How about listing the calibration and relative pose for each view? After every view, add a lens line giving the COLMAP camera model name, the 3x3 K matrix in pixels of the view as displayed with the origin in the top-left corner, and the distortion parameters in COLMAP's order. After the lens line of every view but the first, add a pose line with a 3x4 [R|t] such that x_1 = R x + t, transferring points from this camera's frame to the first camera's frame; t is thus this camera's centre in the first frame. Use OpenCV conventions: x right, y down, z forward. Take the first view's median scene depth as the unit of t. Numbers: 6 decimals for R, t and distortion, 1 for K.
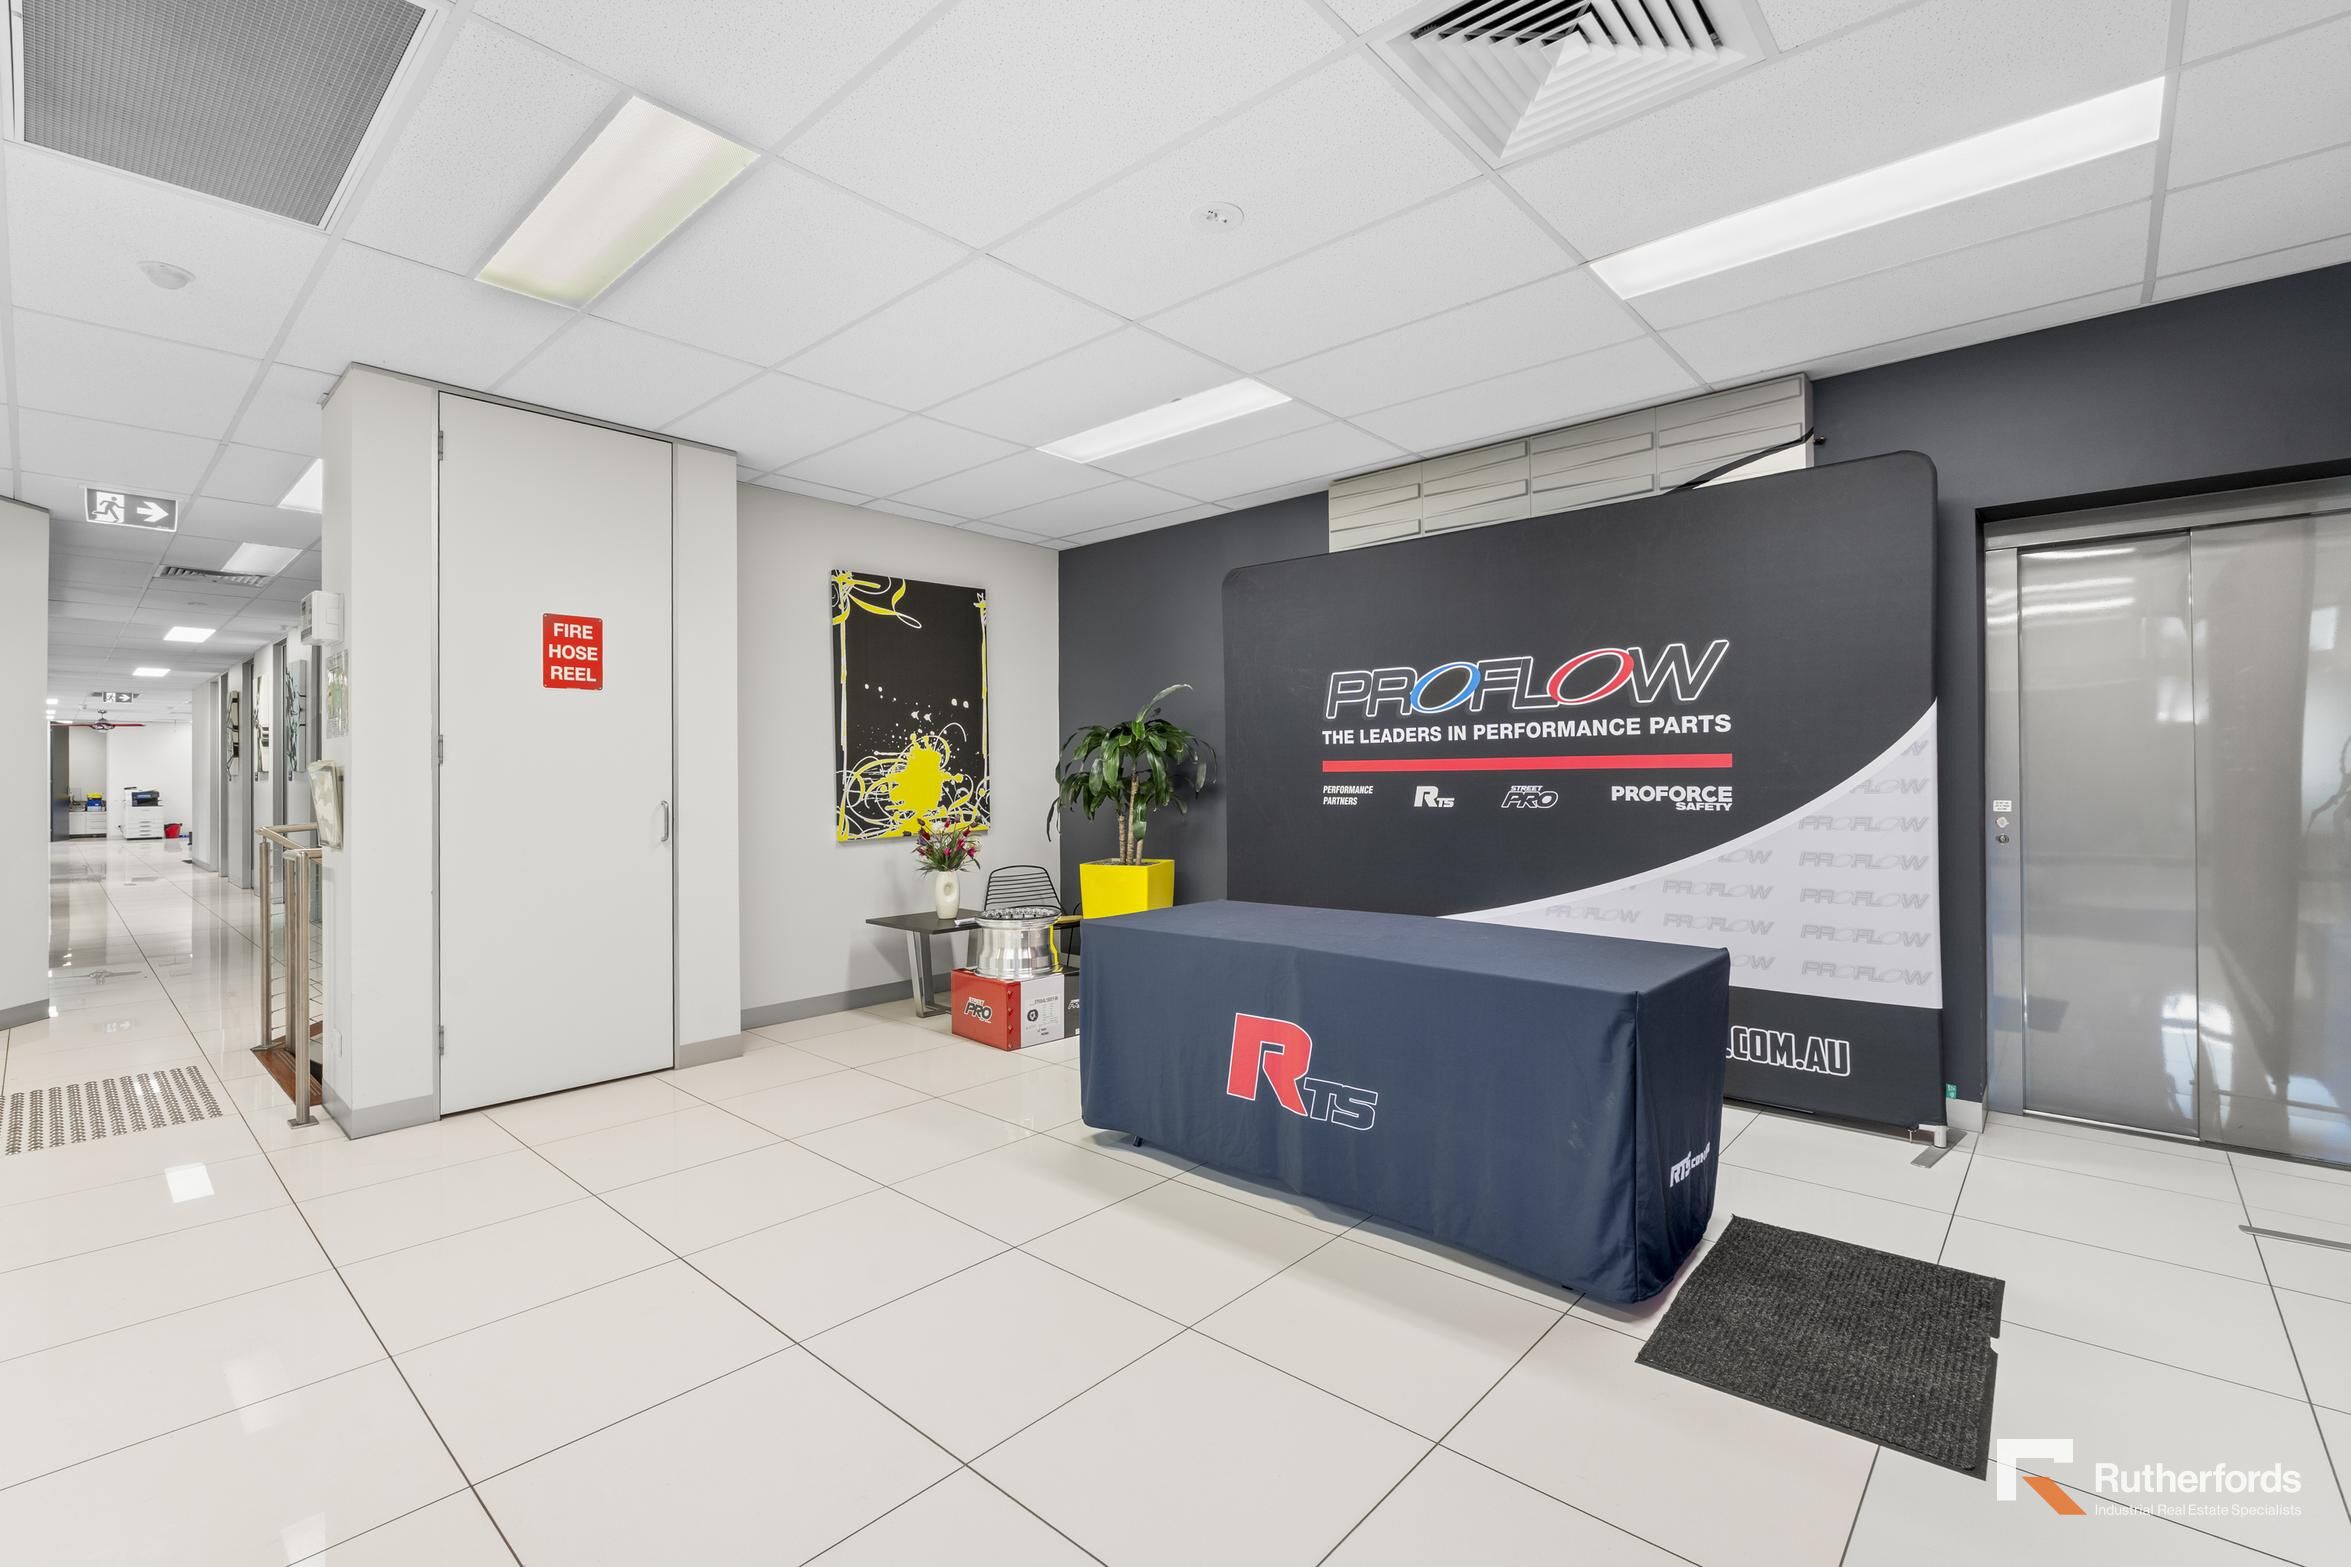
lens RADIAL K [[1022.6, 0, 1174.3], [0, 1022.6, 775.3], [0, 0, 1]] dist [-0.004876, -0.000175]
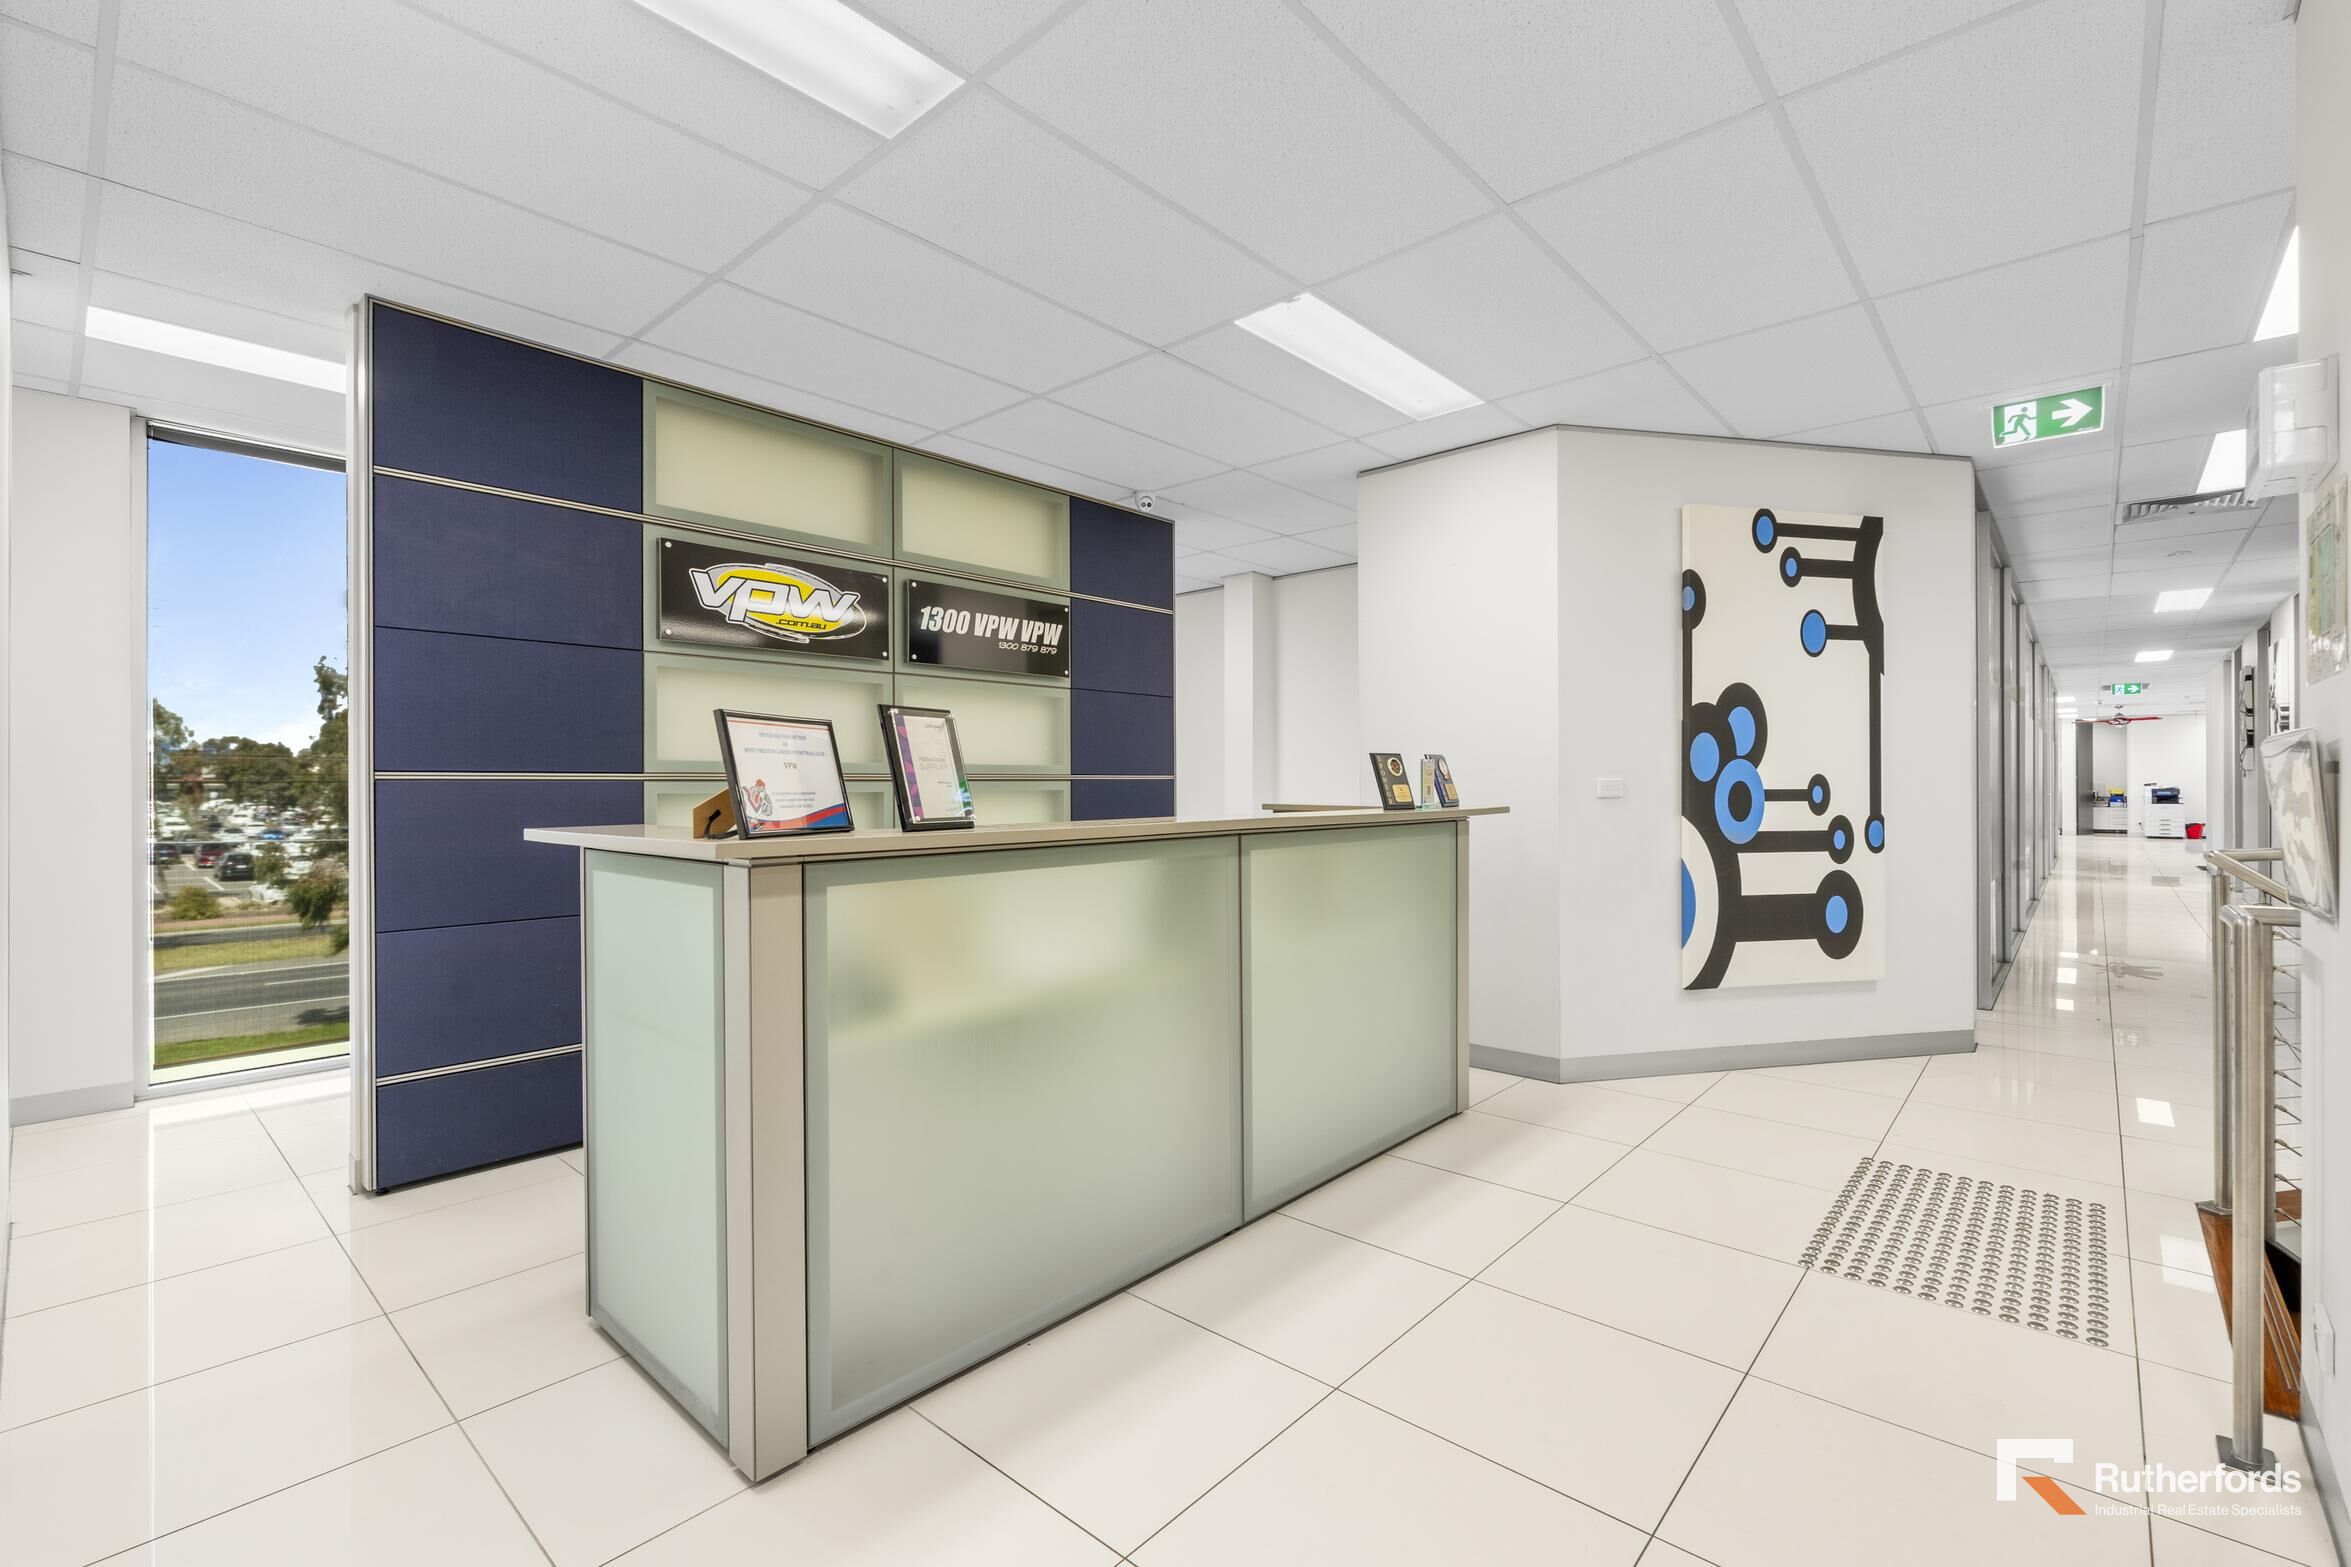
lens RADIAL K [[1022.6, 0, 1173.7], [0, 1022.6, 777.7], [0, 0, 1]] dist [-0.004876, -0.000175]
pose [[-0.003392, 0.003036, -0.999990, -0.104281], [0.002578, 0.999992, 0.003027, 0.001432], [0.999991, -0.002568, -0.003400, 0.139316]]
